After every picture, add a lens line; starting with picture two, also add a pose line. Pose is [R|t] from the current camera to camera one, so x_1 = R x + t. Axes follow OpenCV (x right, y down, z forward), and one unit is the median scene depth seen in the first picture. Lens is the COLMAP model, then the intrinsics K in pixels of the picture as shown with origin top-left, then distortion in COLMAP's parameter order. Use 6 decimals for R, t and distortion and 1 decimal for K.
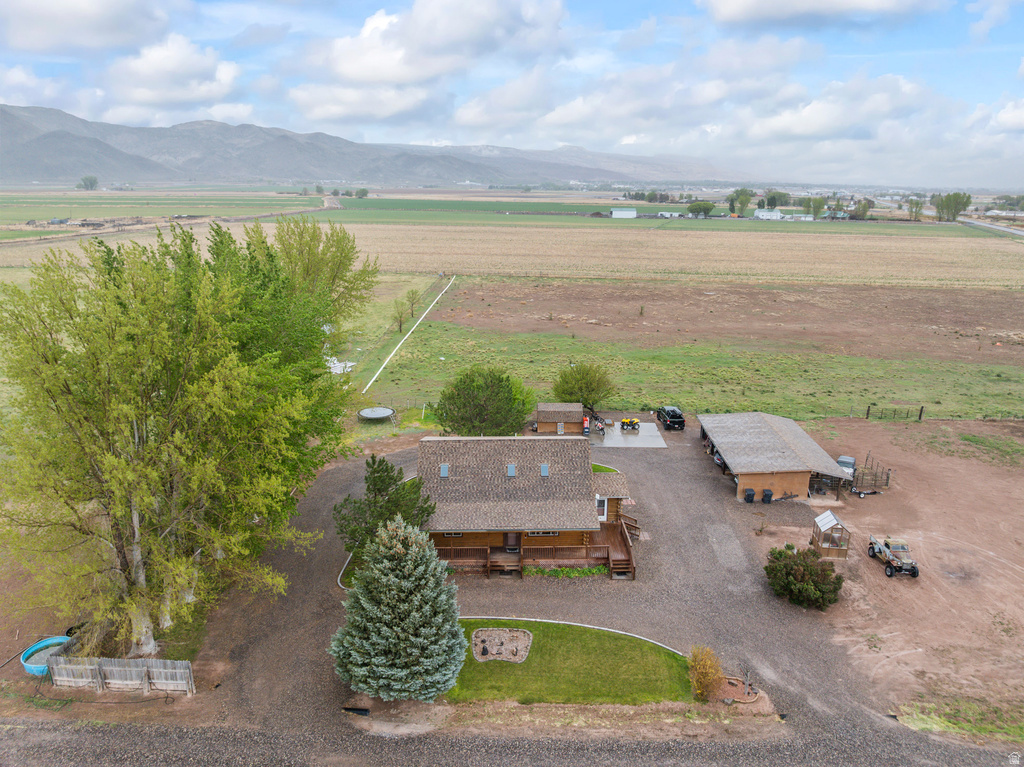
lens RADIAL K [[720.8, 0, 516.7], [0, 720.8, 379.6], [0, 0, 1]] dist [-0.043478, 0.009840]
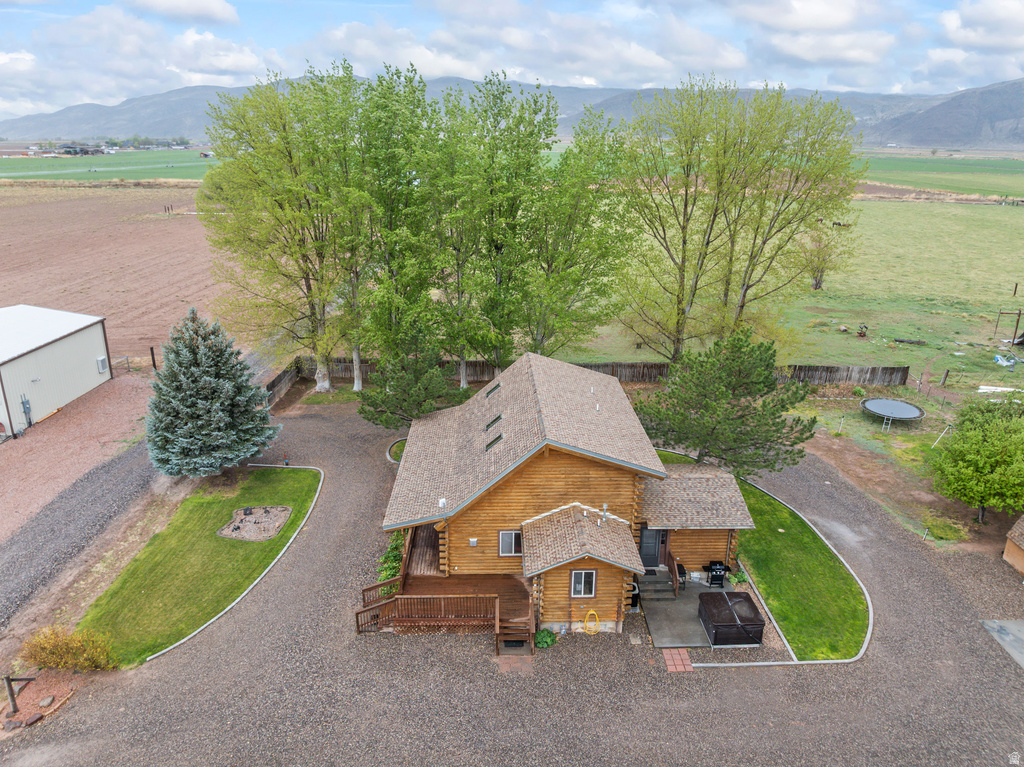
lens RADIAL K [[720.8, 0, 516.7], [0, 720.8, 379.6], [0, 0, 1]] dist [-0.043478, 0.009840]
pose [[0.006411, 0.306368, -0.951892, 0.663268], [-0.275778, 0.915538, 0.292810, -0.119618], [0.961200, 0.260633, 0.090359, 1.023717]]
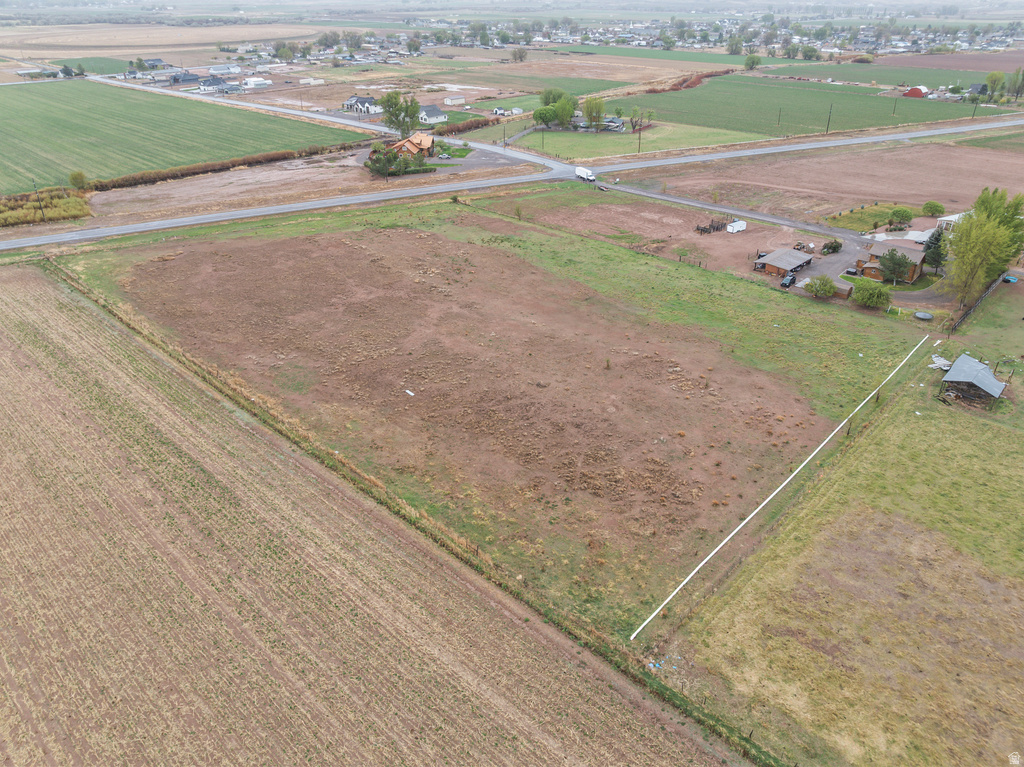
lens RADIAL K [[720.8, 0, 516.7], [0, 720.8, 379.6], [0, 0, 1]] dist [-0.043478, 0.009840]
pose [[-0.744443, -0.331049, 0.579837, -0.951305], [0.173098, 0.743046, 0.646467, -2.246284], [-0.644858, 0.581627, -0.495851, 4.806092]]
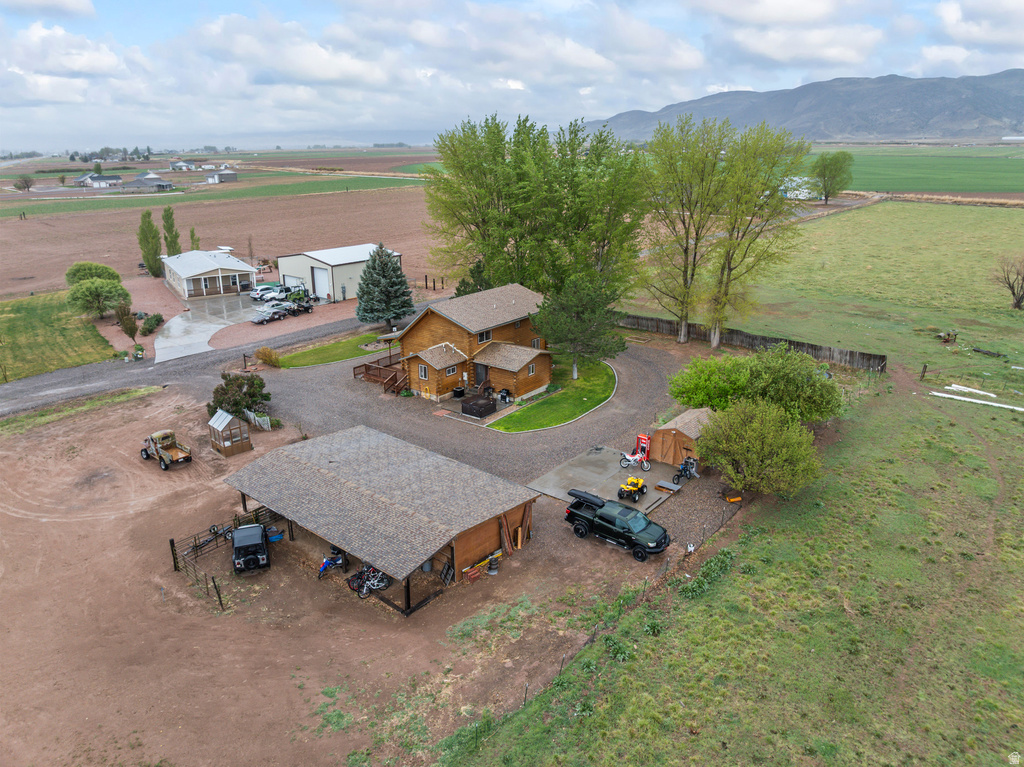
lens RADIAL K [[720.8, 0, 516.7], [0, 720.8, 379.6], [0, 0, 1]] dist [-0.043478, 0.009840]
pose [[-0.618665, 0.239377, -0.748300, 0.998345], [-0.211617, 0.866481, 0.452138, -0.400605], [0.756619, 0.438075, -0.485405, 1.906037]]
